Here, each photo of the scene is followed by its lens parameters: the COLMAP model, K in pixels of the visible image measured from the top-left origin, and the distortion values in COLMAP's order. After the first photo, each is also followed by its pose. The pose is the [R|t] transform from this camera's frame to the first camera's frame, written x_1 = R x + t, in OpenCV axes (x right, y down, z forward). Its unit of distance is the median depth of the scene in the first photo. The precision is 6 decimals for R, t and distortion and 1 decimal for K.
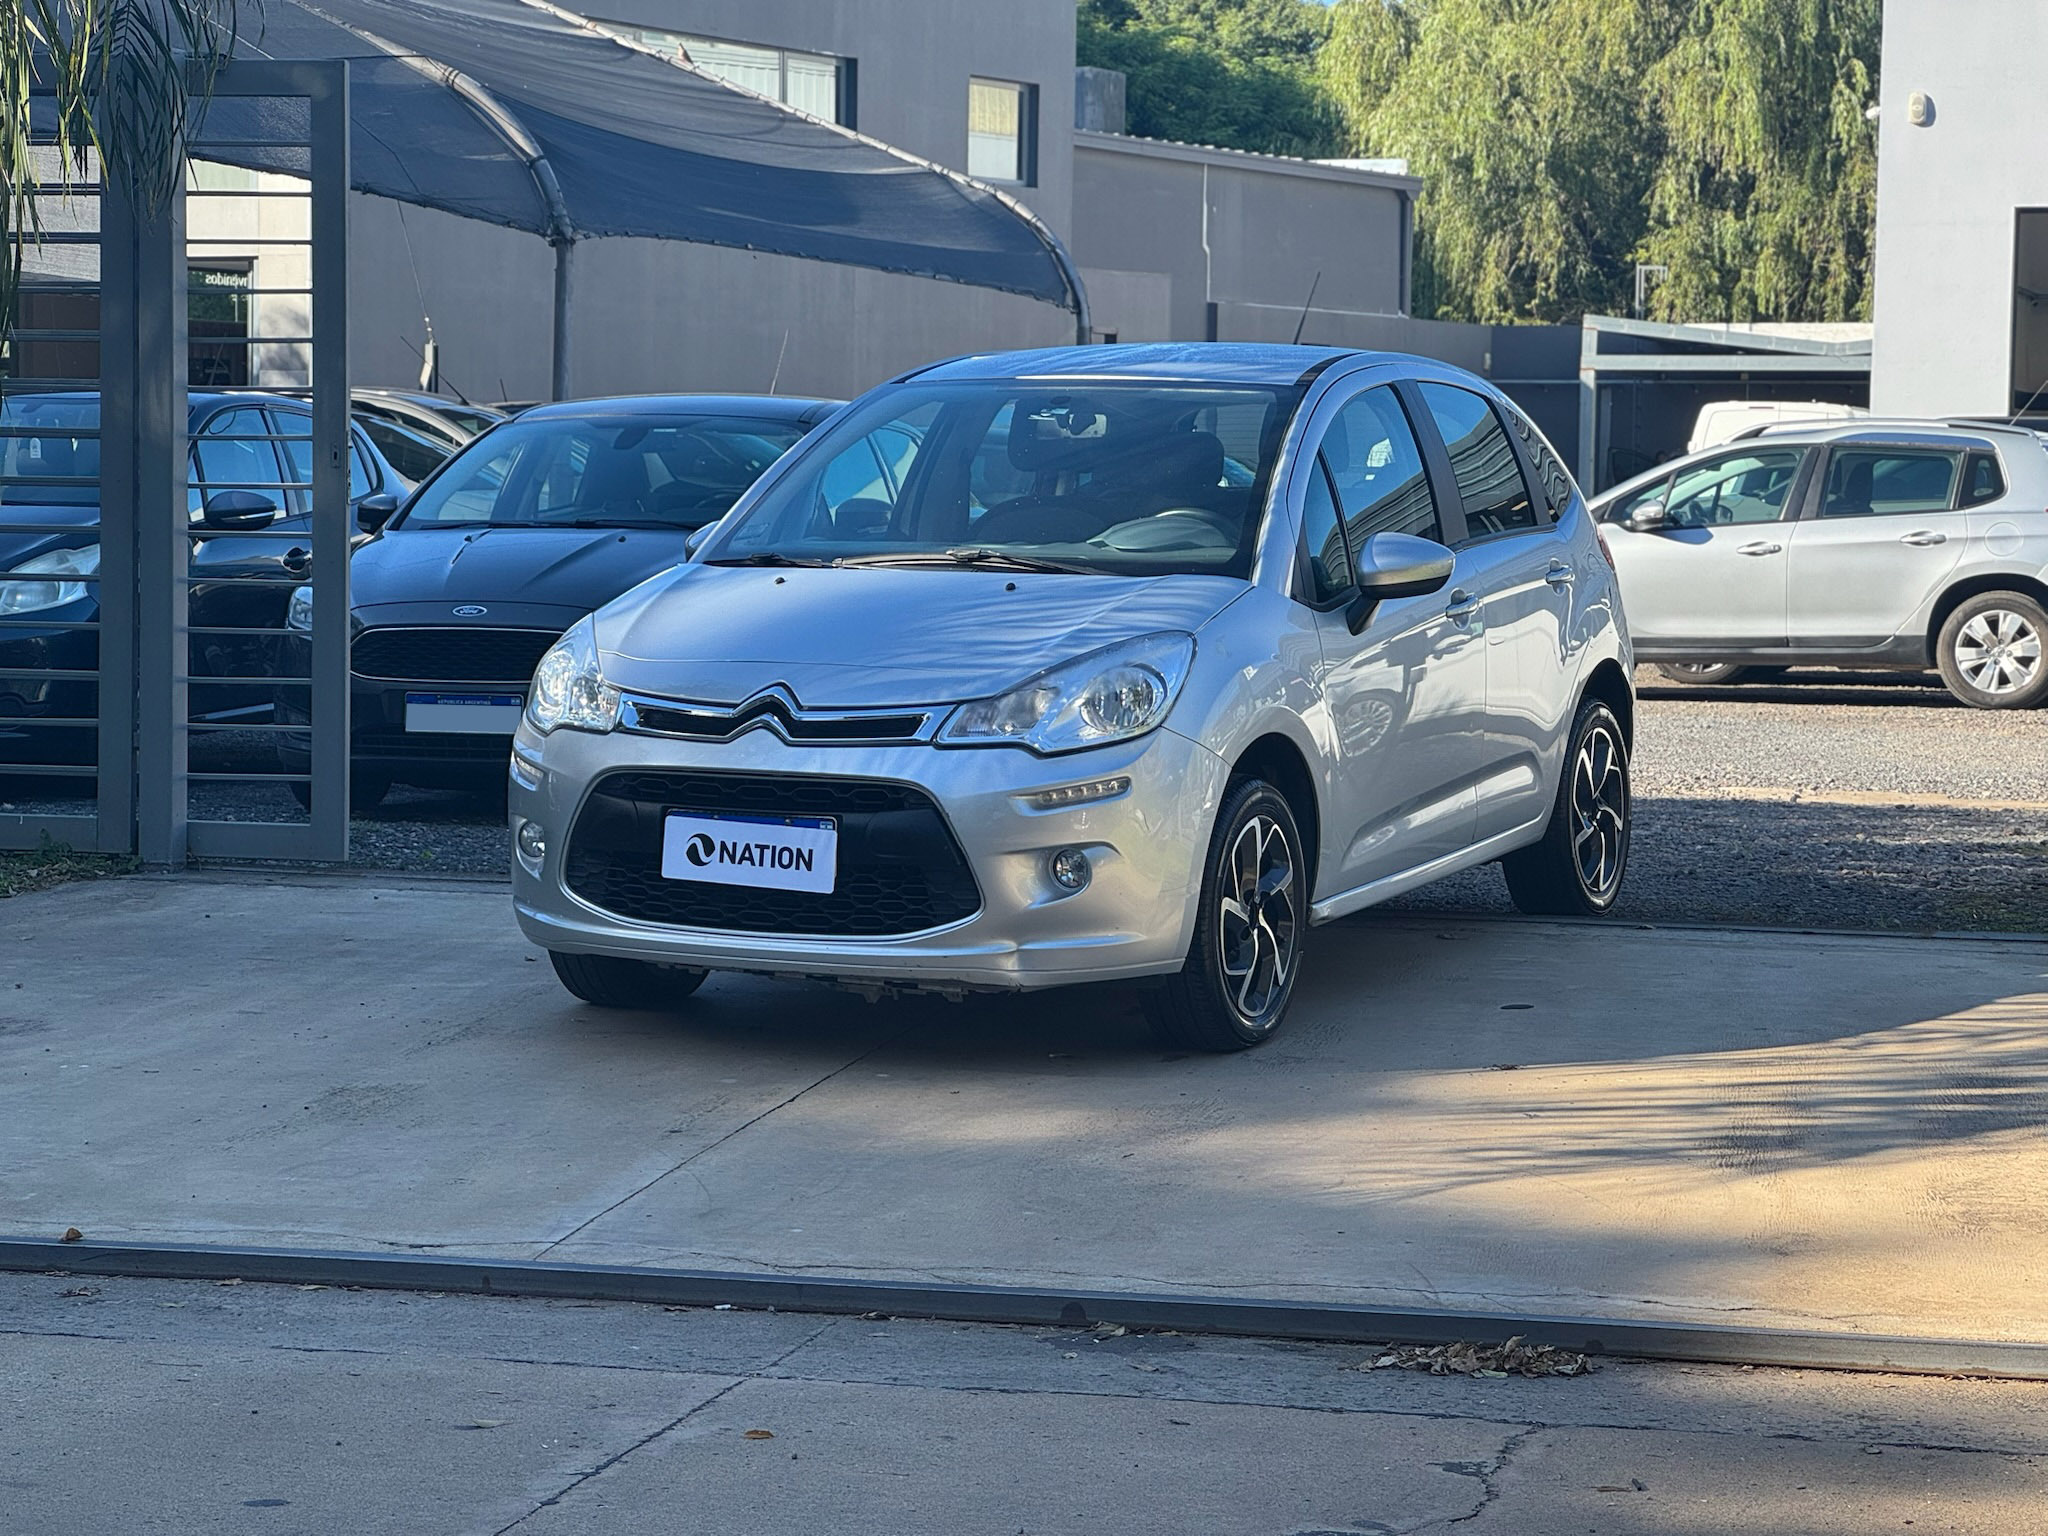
lens RADIAL K [[4639.7, 0, 1022.3], [0, 4639.7, 770.0], [0, 0, 1]] dist [0.212413, 0.000000]
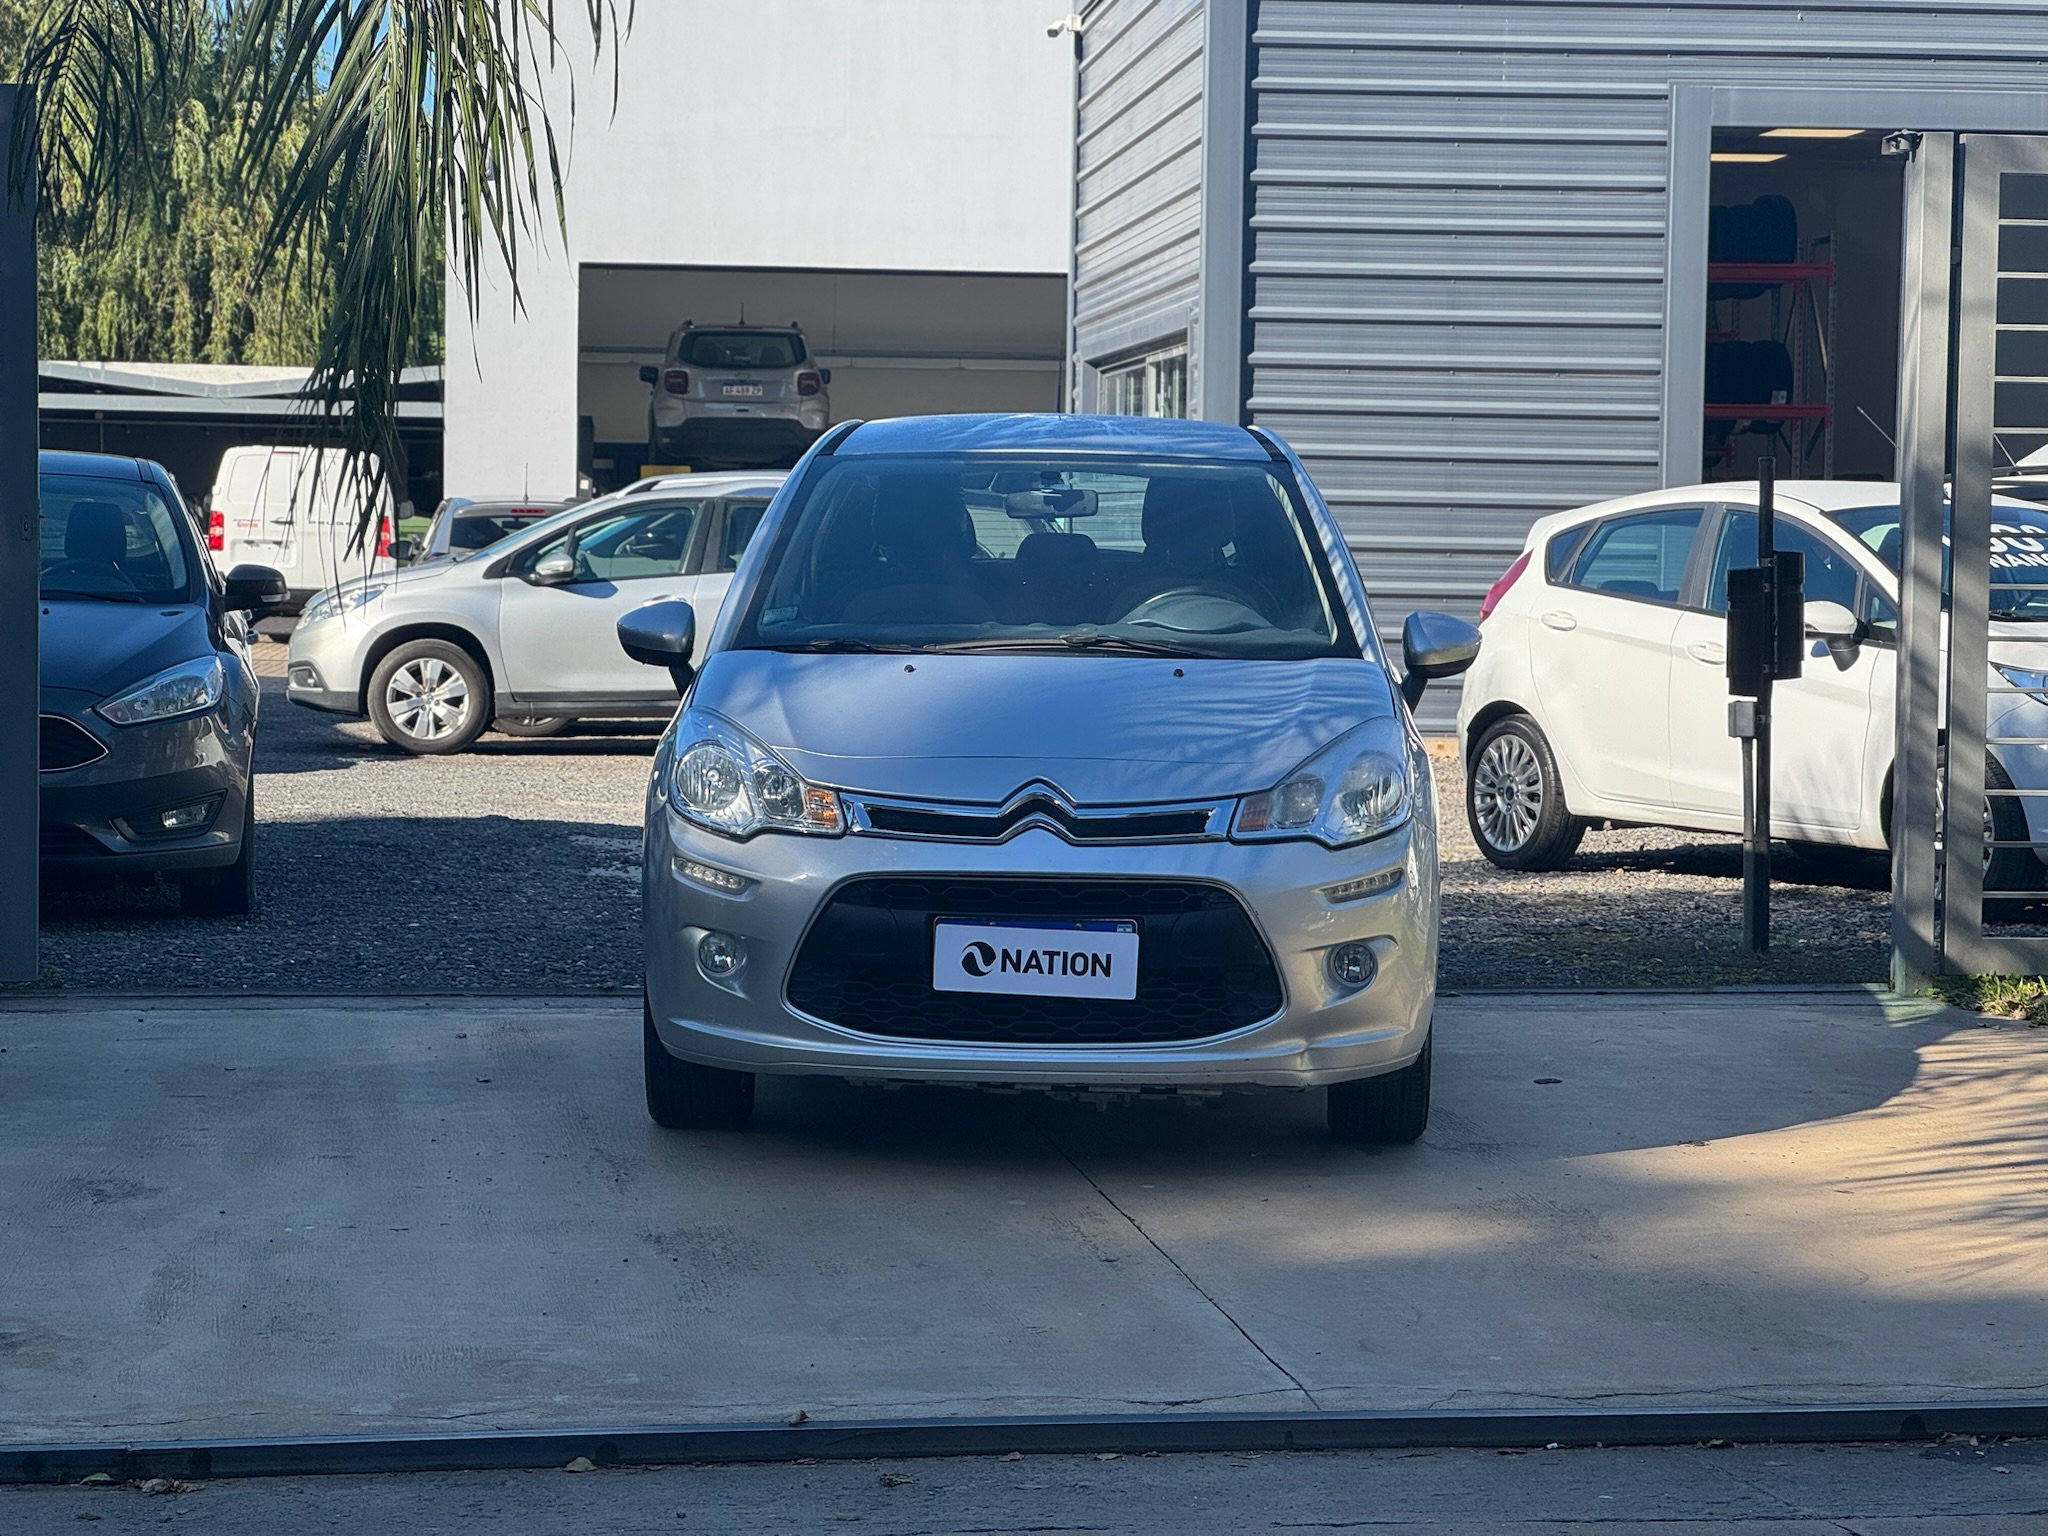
lens RADIAL K [[4639.7, 0, 1023.4], [0, 4639.7, 773.0], [0, 0, 1]] dist [0.212413, 0.000000]
pose [[0.923860, -0.024245, 0.381963, -0.327728], [0.027025, 0.999633, -0.001914, -0.014411], [-0.381776, 0.012091, 0.924176, 0.098899]]
